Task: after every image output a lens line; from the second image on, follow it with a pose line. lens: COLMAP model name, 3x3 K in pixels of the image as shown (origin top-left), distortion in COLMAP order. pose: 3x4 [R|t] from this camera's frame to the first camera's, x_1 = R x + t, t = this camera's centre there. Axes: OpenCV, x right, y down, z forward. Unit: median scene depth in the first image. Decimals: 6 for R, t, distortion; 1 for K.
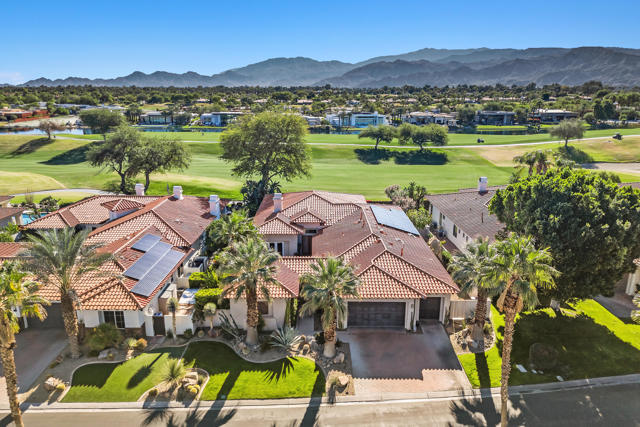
lens RADIAL K [[446.6, 0, 320.0], [0, 446.6, 213.5], [0, 0, 1]] dist [0.061511, -0.060663]
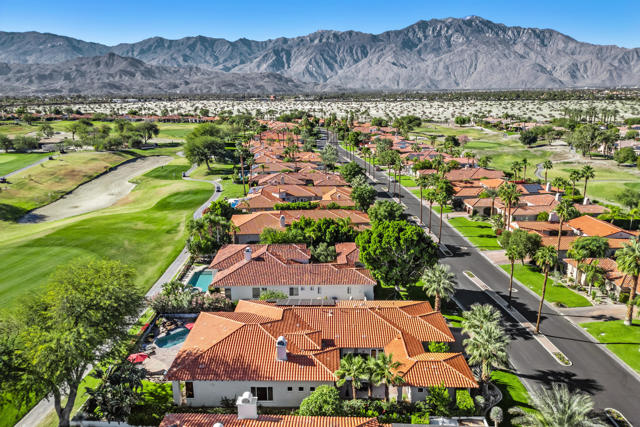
lens RADIAL K [[446.6, 0, 320.0], [0, 446.6, 213.5], [0, 0, 1]] dist [0.061511, -0.060663]
pose [[0.027294, -0.262247, 0.964615, -0.216990], [0.271050, 0.930765, 0.245375, -0.115190], [-0.962178, 0.254762, 0.096486, 0.187662]]
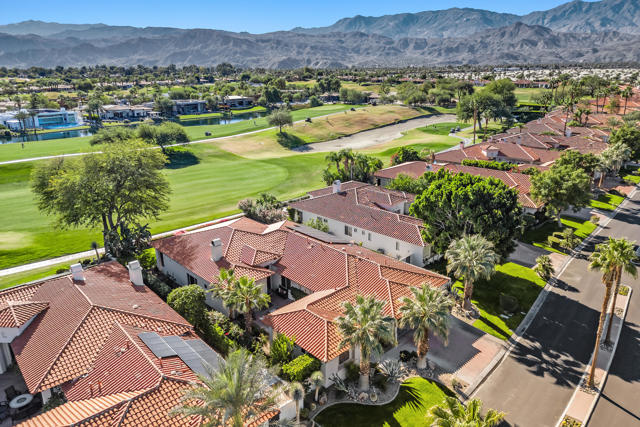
lens RADIAL K [[446.6, 0, 320.0], [0, 446.6, 213.5], [0, 0, 1]] dist [0.061511, -0.060663]
pose [[0.732992, -0.221482, 0.643171, -0.124728], [0.193898, 0.974312, 0.114537, -0.038693], [-0.652017, 0.040755, 0.757108, 0.038982]]
